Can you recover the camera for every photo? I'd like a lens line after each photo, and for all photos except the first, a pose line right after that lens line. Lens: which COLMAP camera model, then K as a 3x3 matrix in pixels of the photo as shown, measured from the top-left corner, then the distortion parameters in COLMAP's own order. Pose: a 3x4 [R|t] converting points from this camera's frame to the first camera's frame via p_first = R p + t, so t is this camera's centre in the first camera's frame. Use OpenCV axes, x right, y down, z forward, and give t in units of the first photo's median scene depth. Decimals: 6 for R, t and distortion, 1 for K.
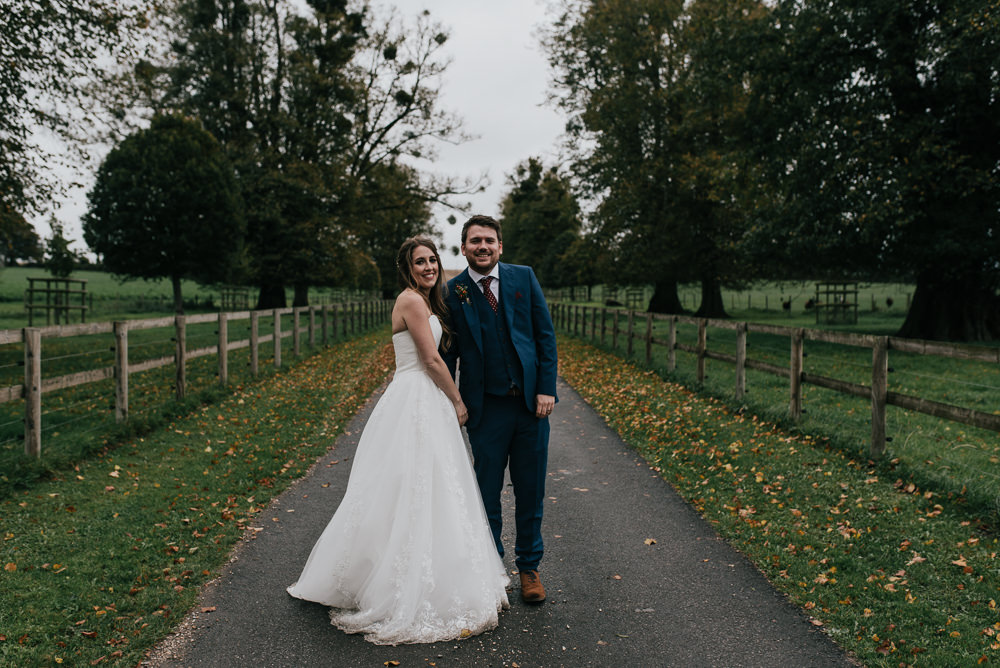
lens RADIAL K [[969.1, 0, 500.9], [0, 969.1, 332.8], [0, 0, 1]] dist [0.002565, 0.000000]
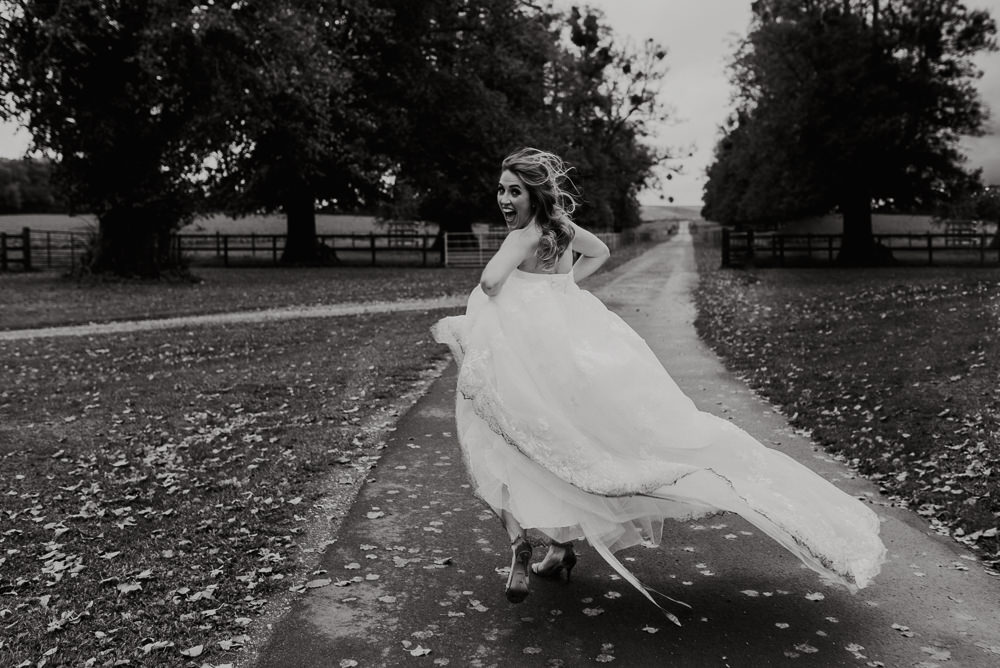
lens RADIAL K [[969.1, 0, 502.3], [0, 969.1, 335.0], [0, 0, 1]] dist [0.002565, 0.000000]
pose [[0.974255, 0.001807, -0.225443, 0.035904], [0.014183, 0.997496, 0.069289, 0.014821], [0.225003, -0.070703, 0.971789, -0.512910]]
